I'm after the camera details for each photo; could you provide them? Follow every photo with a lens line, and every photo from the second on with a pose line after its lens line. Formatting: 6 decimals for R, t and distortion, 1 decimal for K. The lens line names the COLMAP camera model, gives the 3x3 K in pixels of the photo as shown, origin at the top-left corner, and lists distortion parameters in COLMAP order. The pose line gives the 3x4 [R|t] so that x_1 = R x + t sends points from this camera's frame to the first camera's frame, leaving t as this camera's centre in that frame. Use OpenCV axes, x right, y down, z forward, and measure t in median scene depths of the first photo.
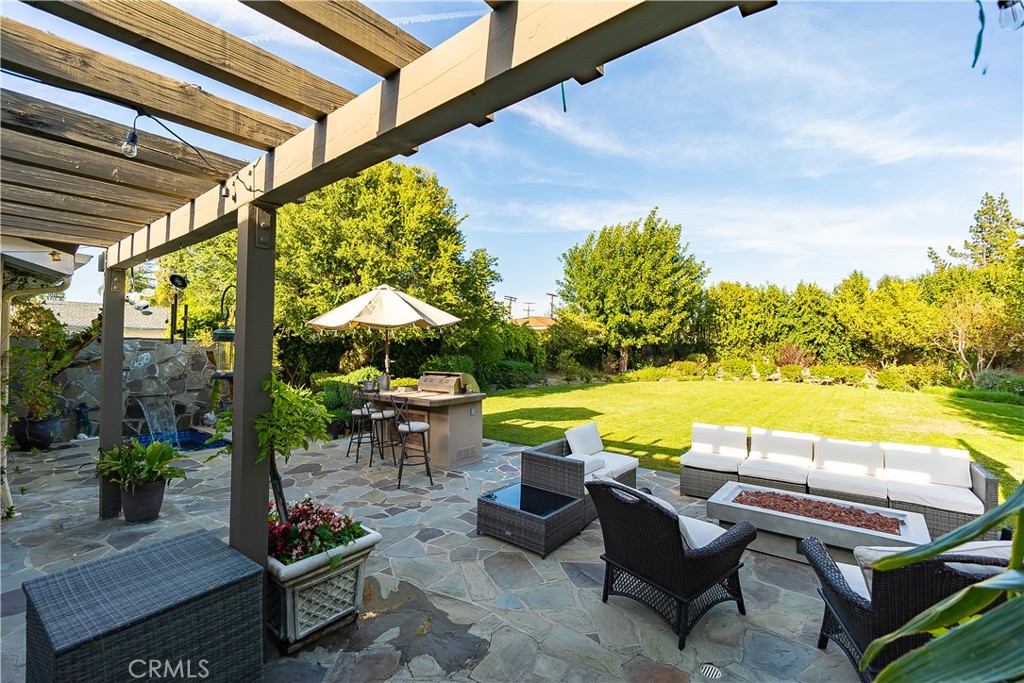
lens RADIAL K [[441.4, 0, 510.2], [0, 441.4, 341.2], [0, 0, 1]] dist [0.002745, -0.000208]
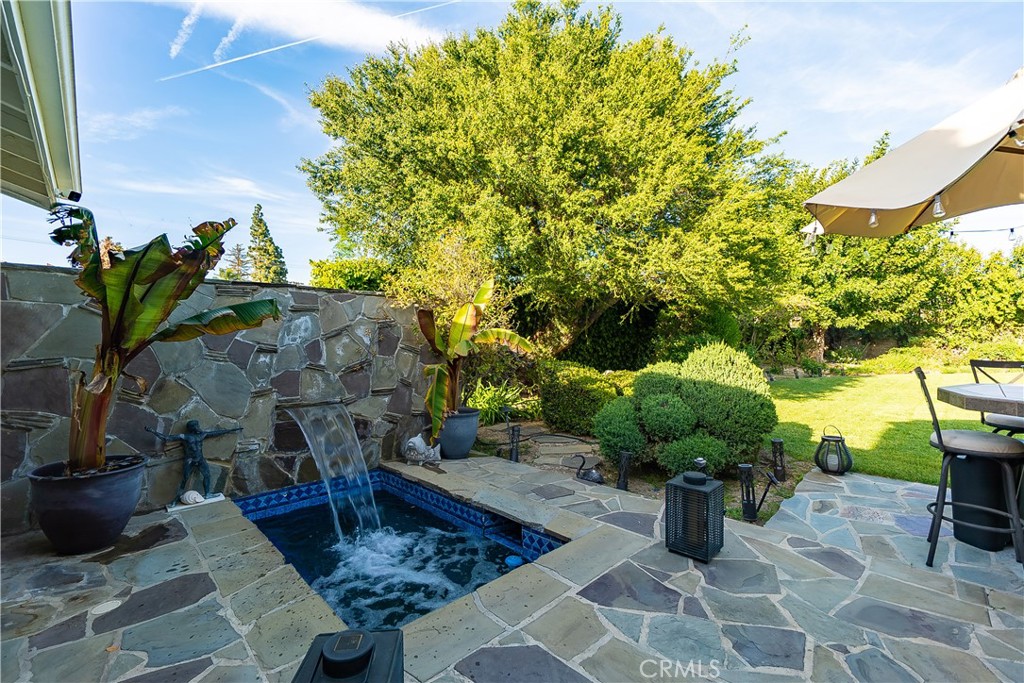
lens RADIAL K [[441.4, 0, 515.0], [0, 441.4, 343.6], [0, 0, 1]] dist [0.002745, -0.000208]
pose [[0.990582, -0.018113, -0.135720, -0.532601], [0.019898, 0.999732, 0.011808, 0.055697], [0.135469, -0.014397, 0.990677, 0.553929]]
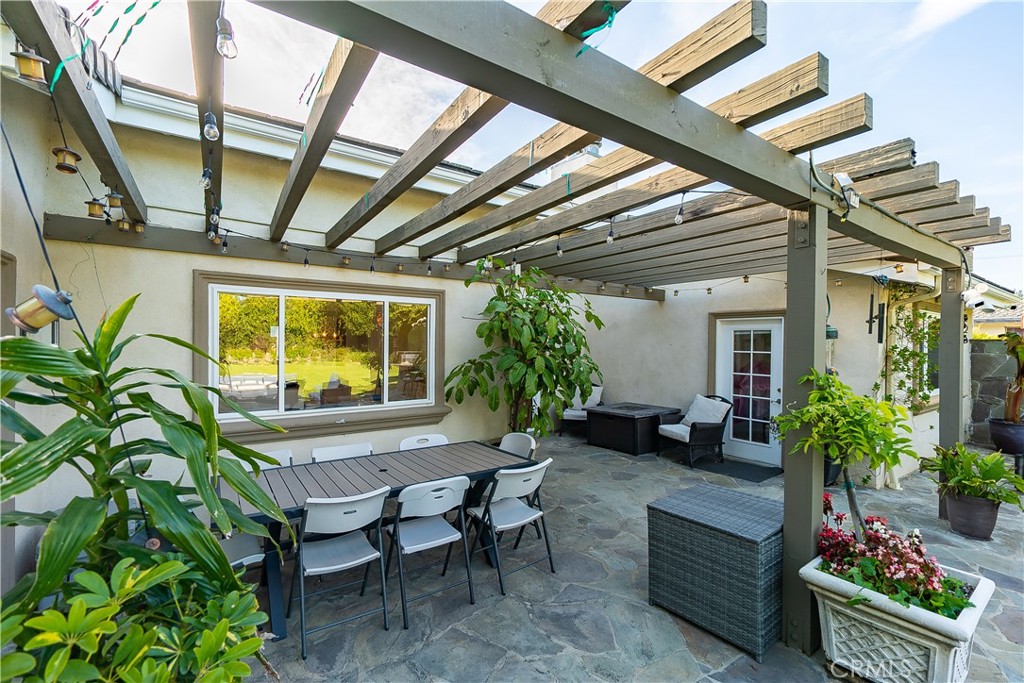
lens RADIAL K [[441.4, 0, 513.3], [0, 441.4, 345.9], [0, 0, 1]] dist [0.002745, -0.000208]
pose [[-0.290046, -0.009192, -0.956968, 0.172967], [0.005470, 0.999922, -0.011262, 0.007650], [0.956997, -0.008501, -0.289973, 0.184888]]
